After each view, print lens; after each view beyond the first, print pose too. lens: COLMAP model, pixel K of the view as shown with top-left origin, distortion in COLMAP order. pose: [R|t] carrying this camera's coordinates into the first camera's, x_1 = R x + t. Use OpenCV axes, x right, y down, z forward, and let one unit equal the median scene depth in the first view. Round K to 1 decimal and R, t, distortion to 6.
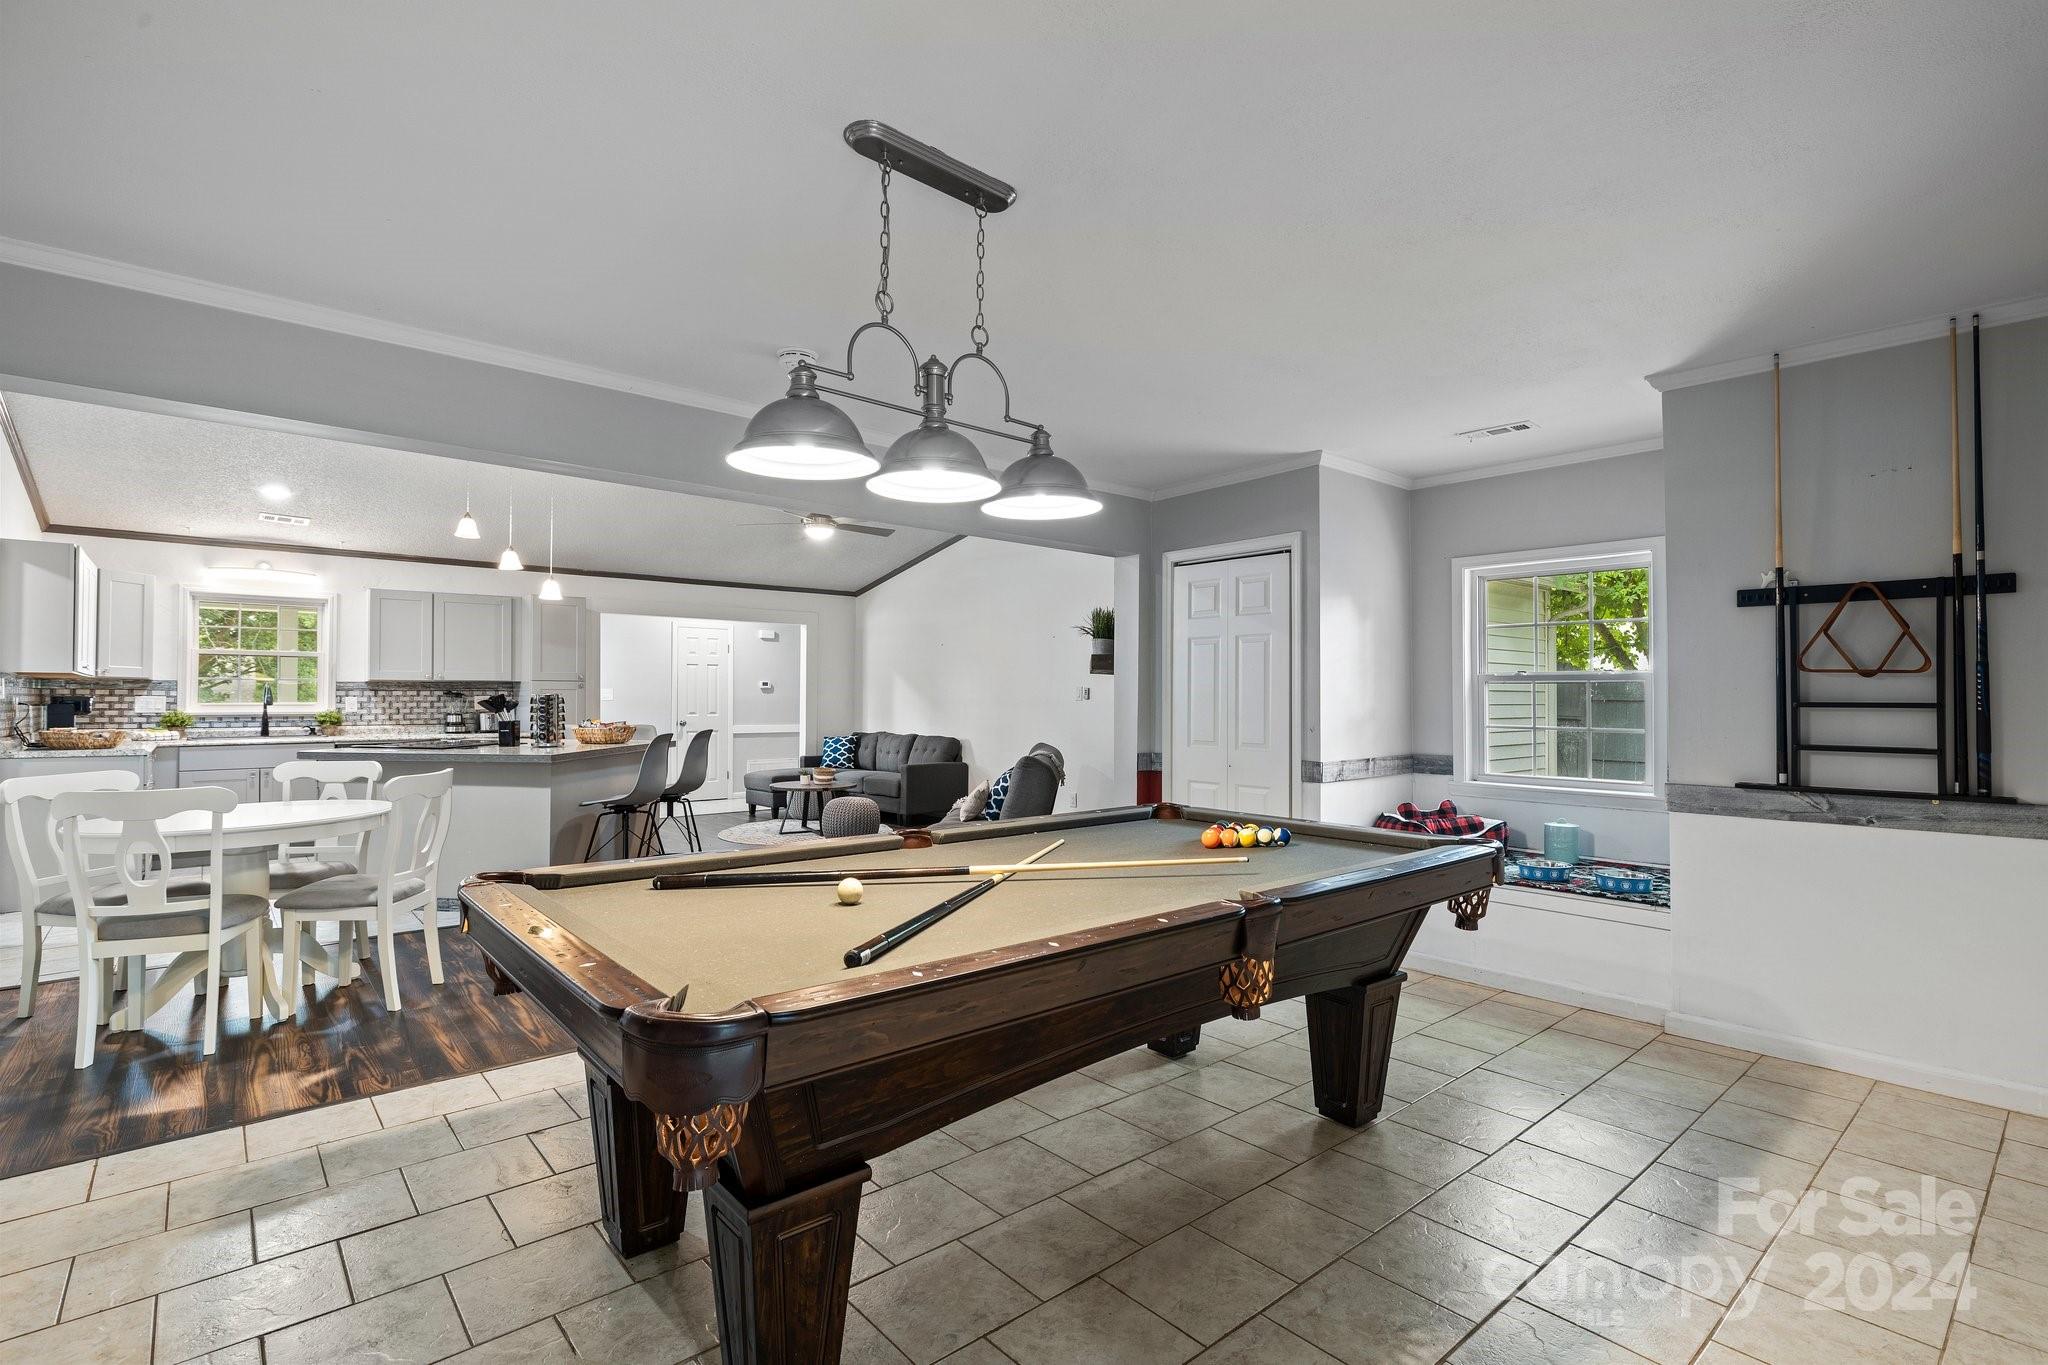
lens RADIAL K [[967.0, 0, 1025.7], [0, 967.0, 676.9], [0, 0, 1]] dist [0.022581, -0.000388]
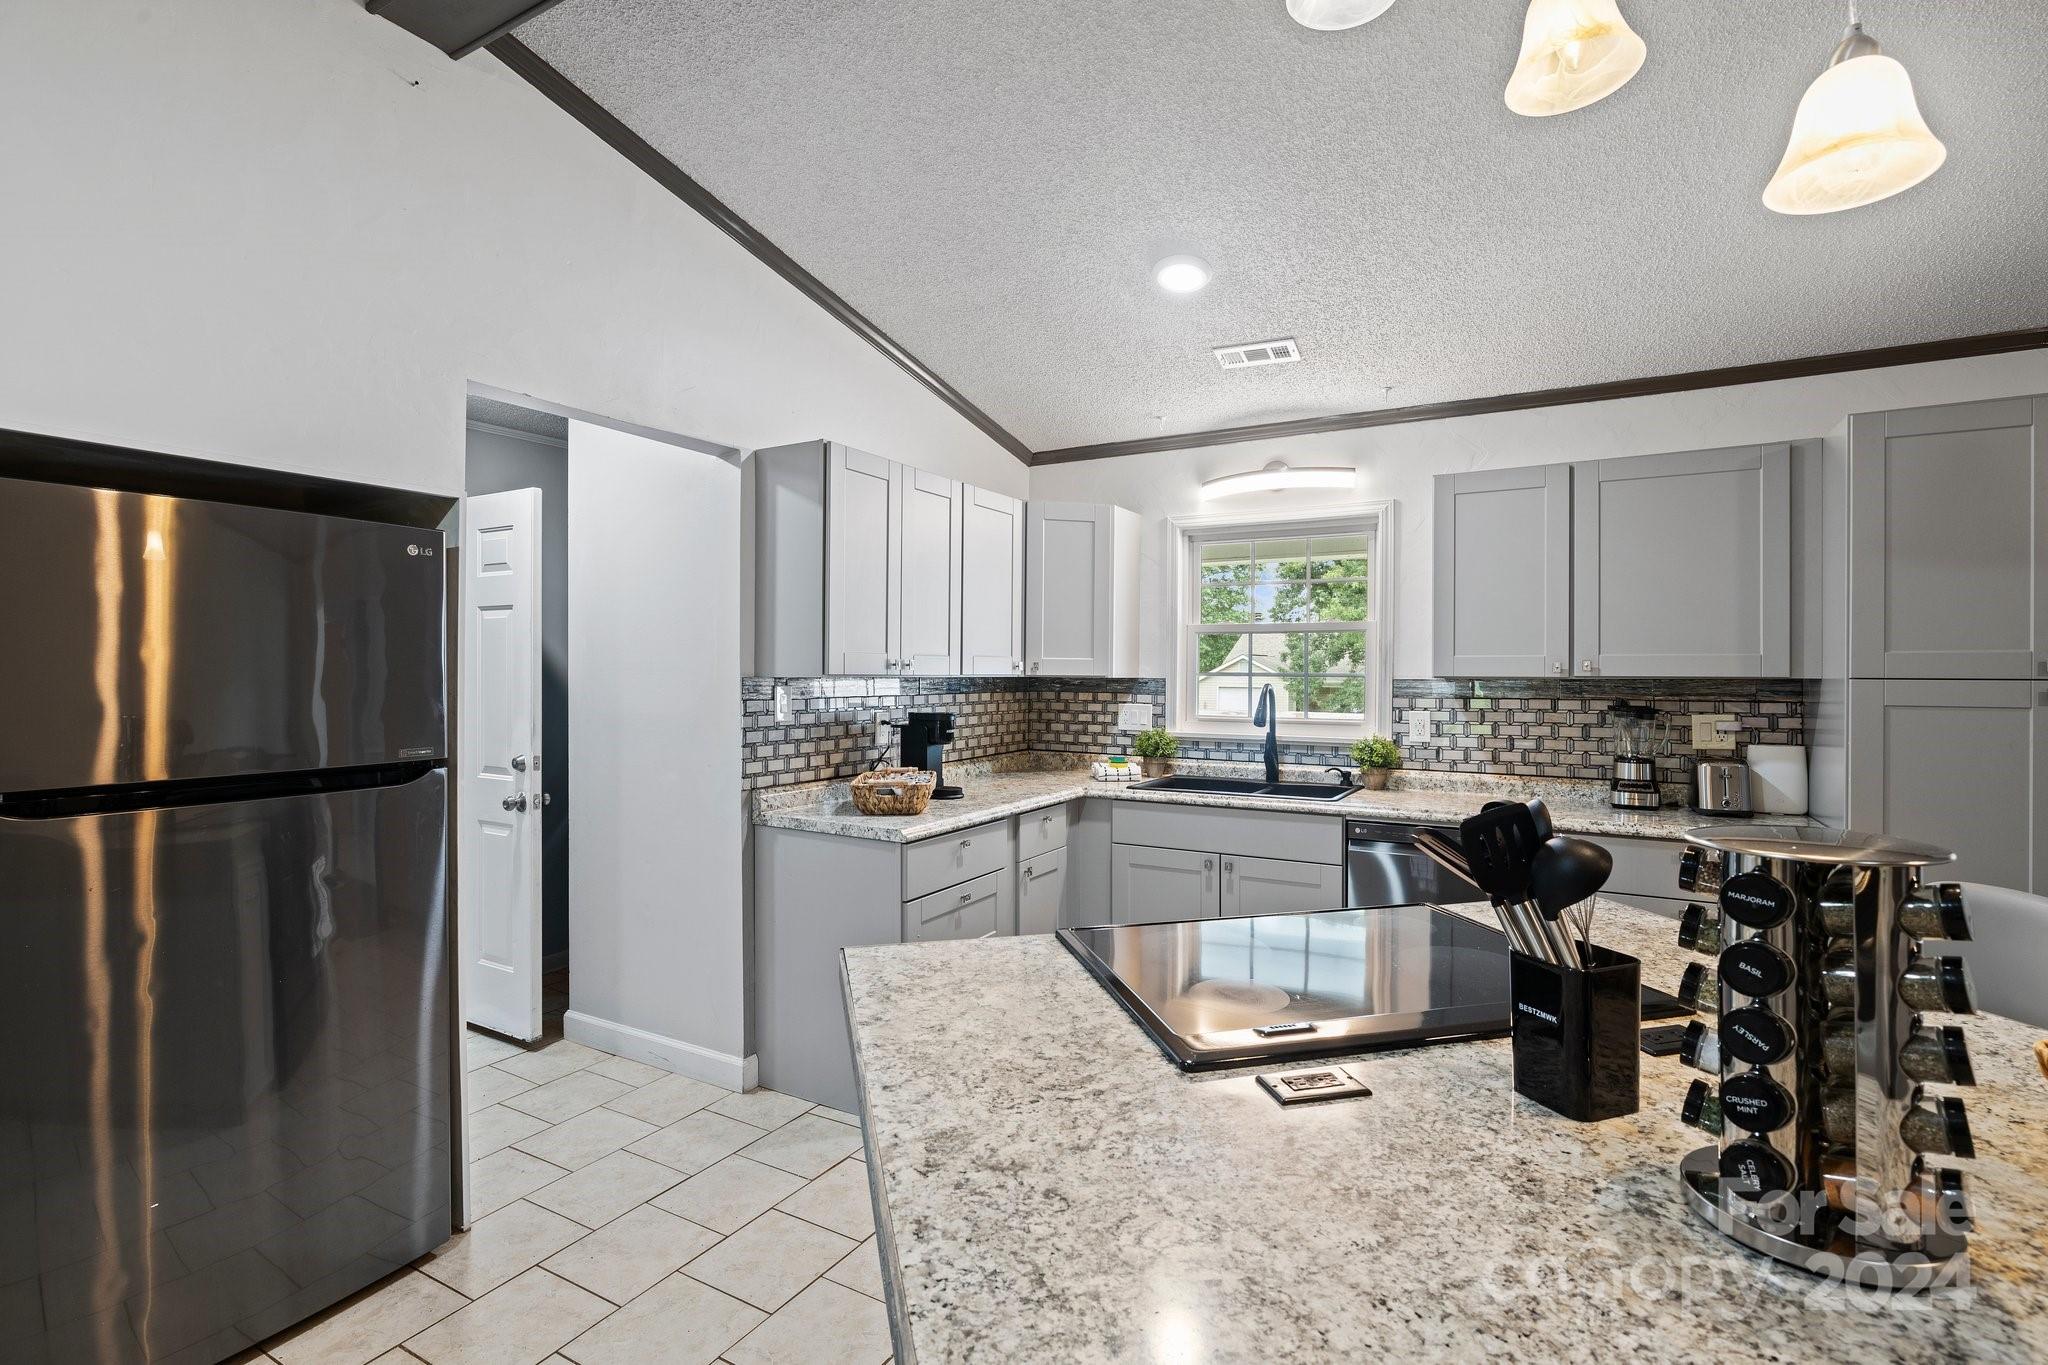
lens RADIAL K [[967.0, 0, 1027.9], [0, 967.0, 663.6], [0, 0, 1]] dist [0.022581, -0.000388]
pose [[0.336424, -0.005947, -0.941692, -0.305530], [0.017830, 0.999841, 0.000056, -0.006300], [0.941542, -0.016810, 0.336476, 0.661719]]
